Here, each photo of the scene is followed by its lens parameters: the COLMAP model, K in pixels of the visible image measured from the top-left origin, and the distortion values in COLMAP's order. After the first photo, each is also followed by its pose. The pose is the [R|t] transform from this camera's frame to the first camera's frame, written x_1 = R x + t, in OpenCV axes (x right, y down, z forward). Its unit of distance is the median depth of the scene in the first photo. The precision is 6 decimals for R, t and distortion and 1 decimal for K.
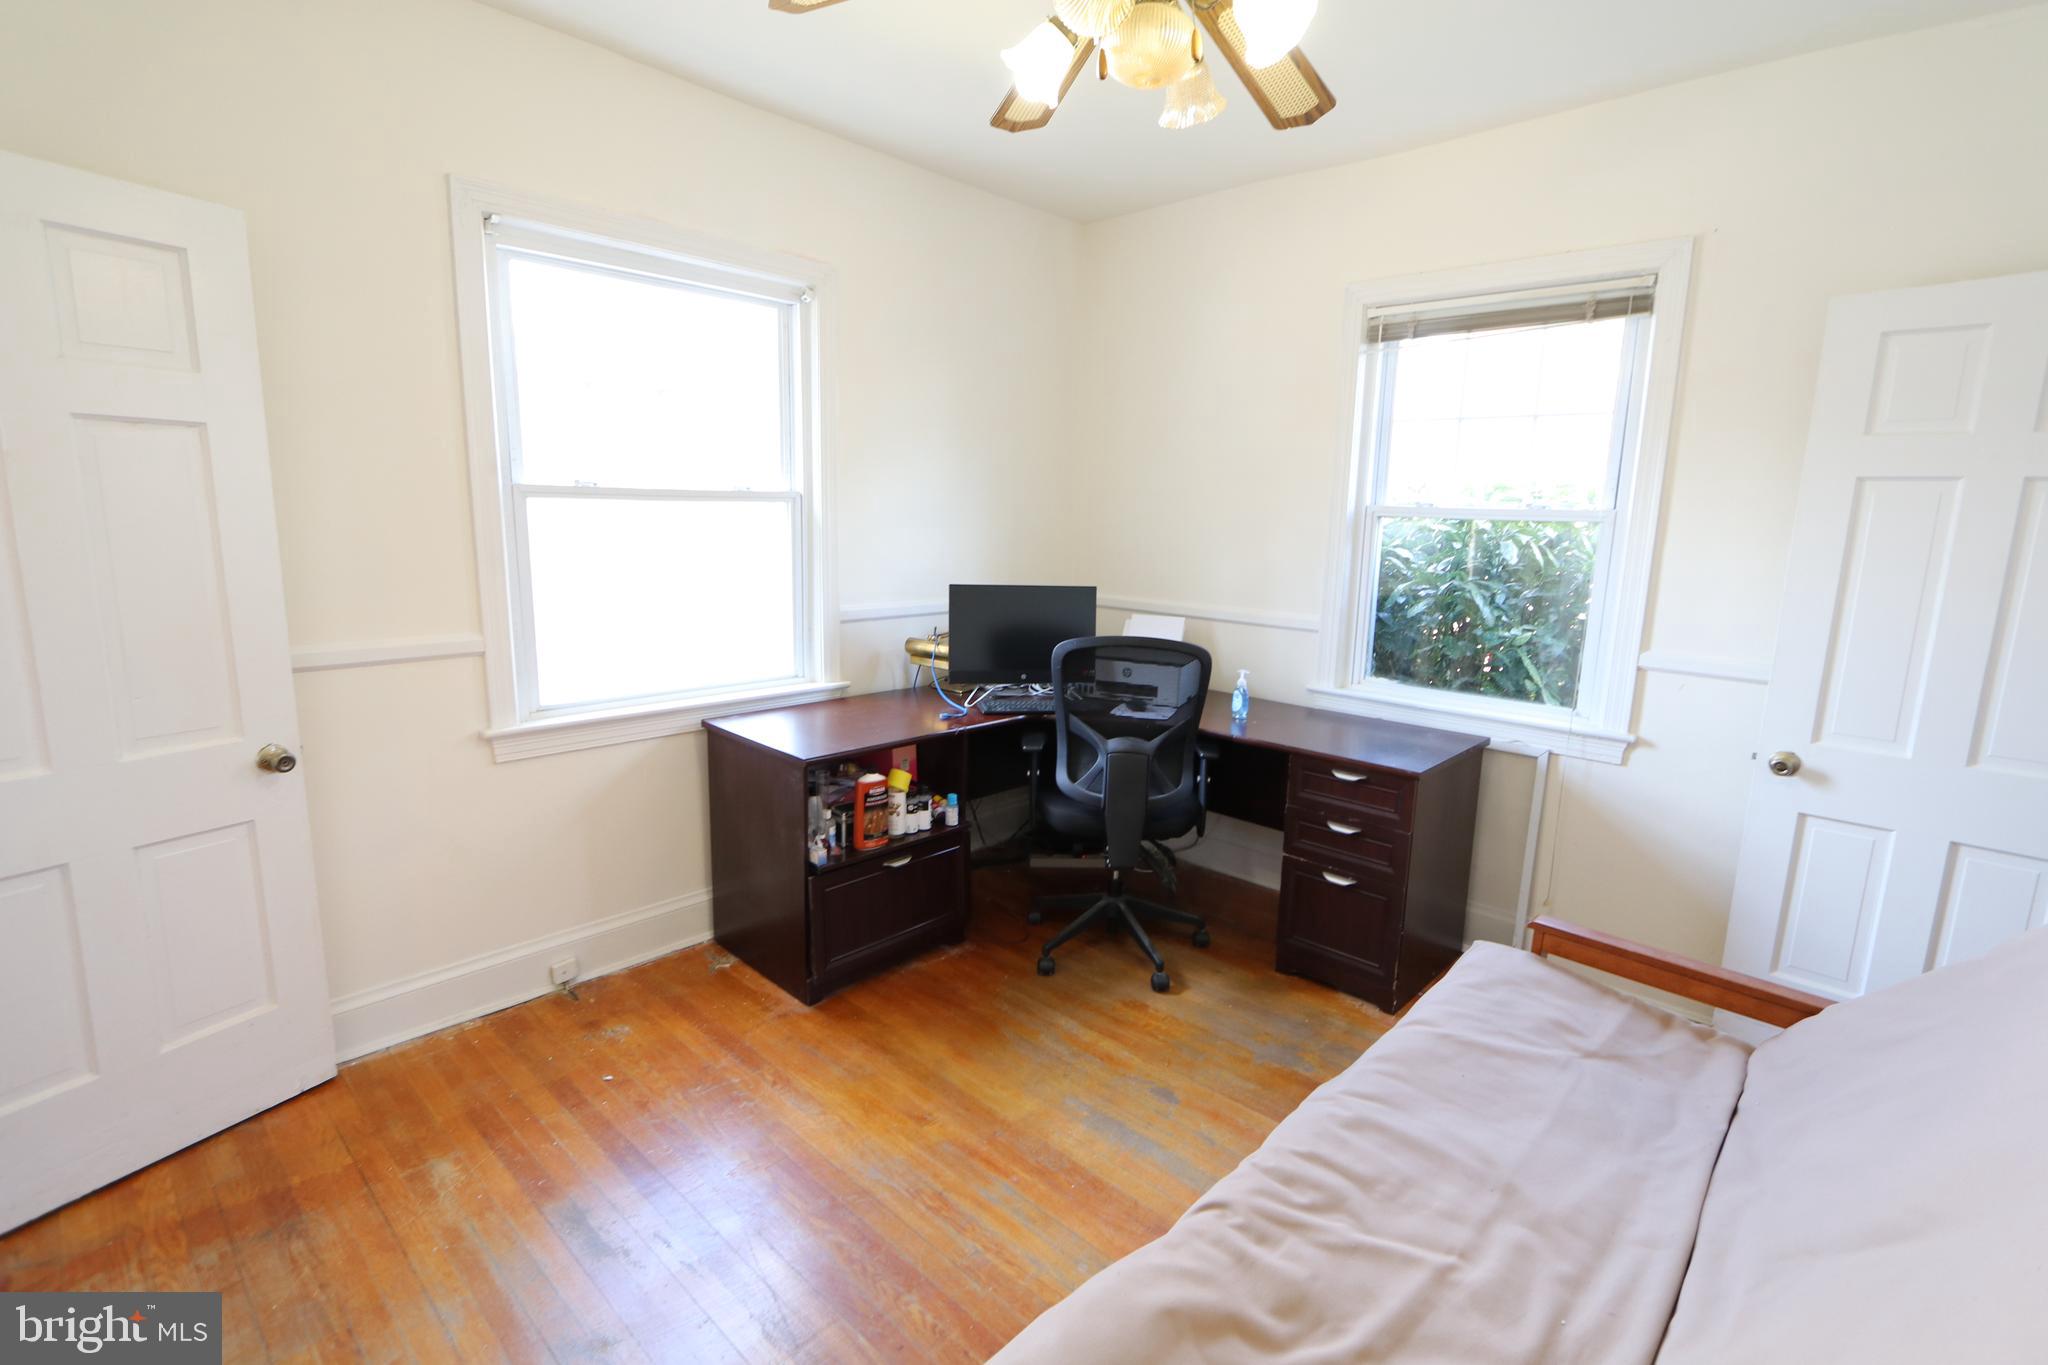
lens RADIAL K [[942.0, 0, 1024.0], [0, 942.0, 682.5], [0, 0, 1]] dist [-0.014386, -0.000004]
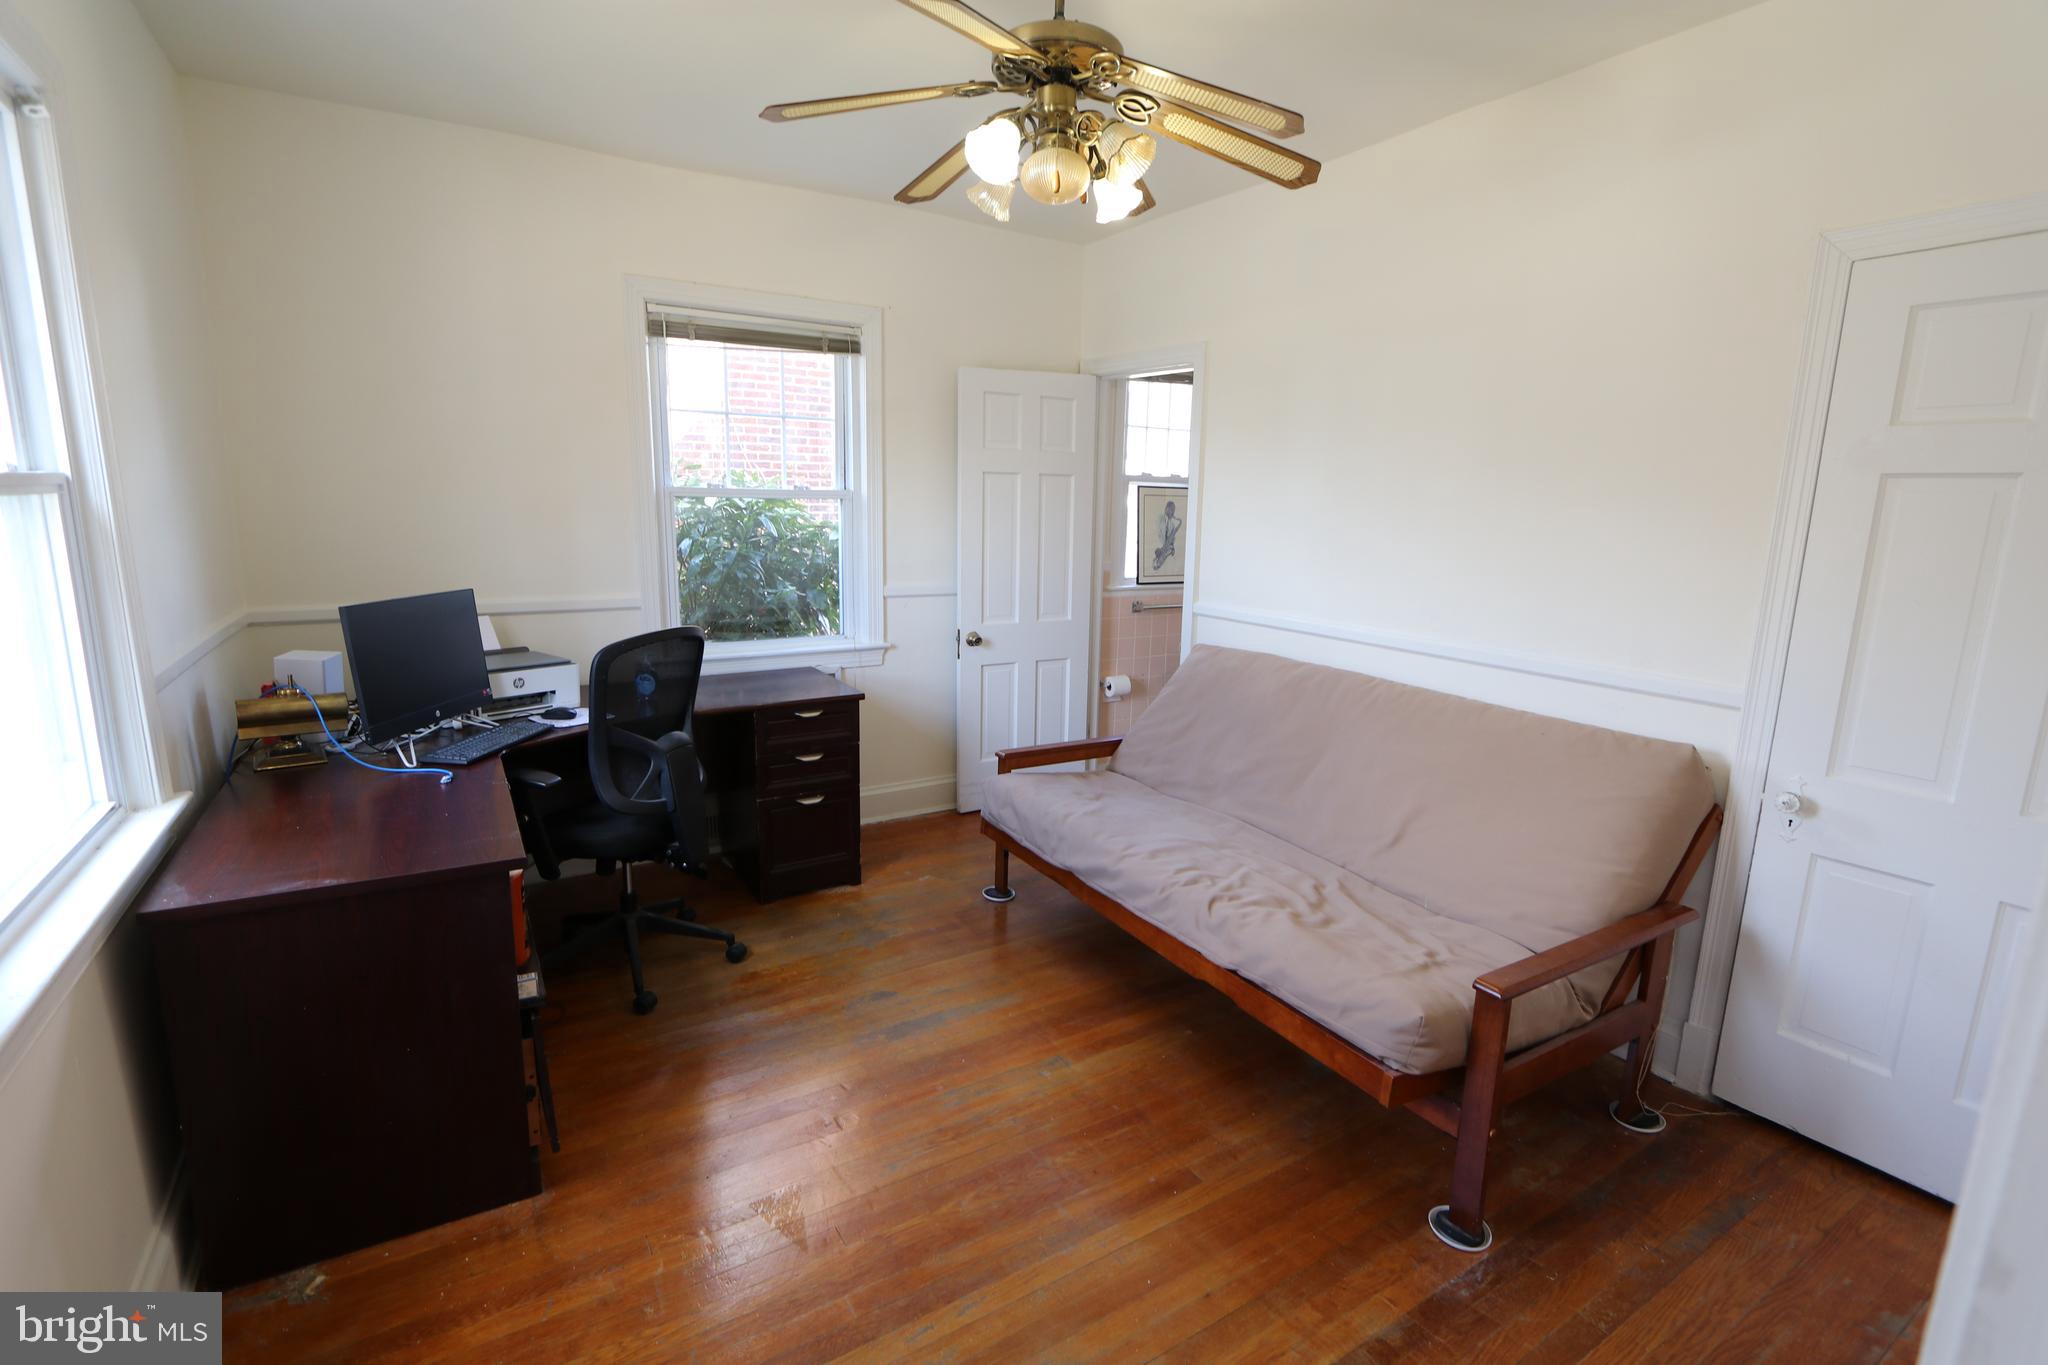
lens RADIAL K [[942.0, 0, 1024.0], [0, 942.0, 682.5], [0, 0, 1]] dist [-0.014386, -0.000004]
pose [[0.249272, -0.205176, 0.946449, -0.736905], [0.161521, 0.972419, 0.168265, -0.101241], [-0.954869, 0.110927, 0.275537, 0.398123]]
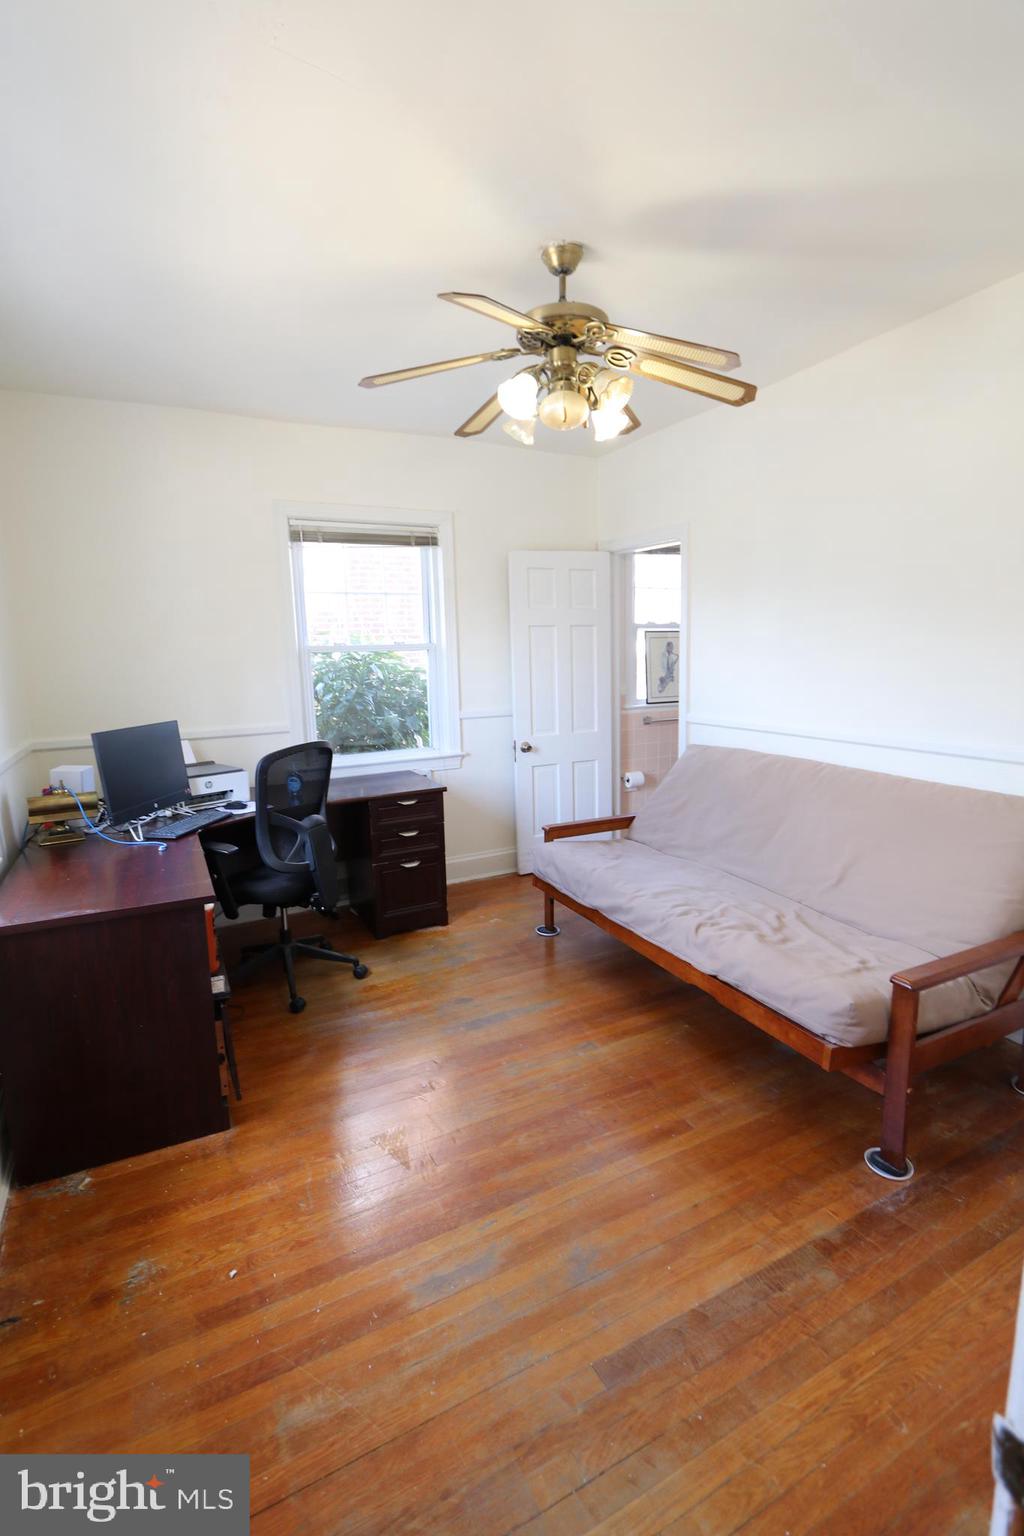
lens RADIAL K [[706.2, 0, 509.7], [0, 706.2, 774.7], [0, 0, 1]] dist [-0.015717, 0.000411]
pose [[0.328218, -0.195821, 0.924082, -0.775139], [0.204390, 0.969823, 0.132918, -0.082721], [-0.922224, 0.145247, 0.358337, 0.366435]]
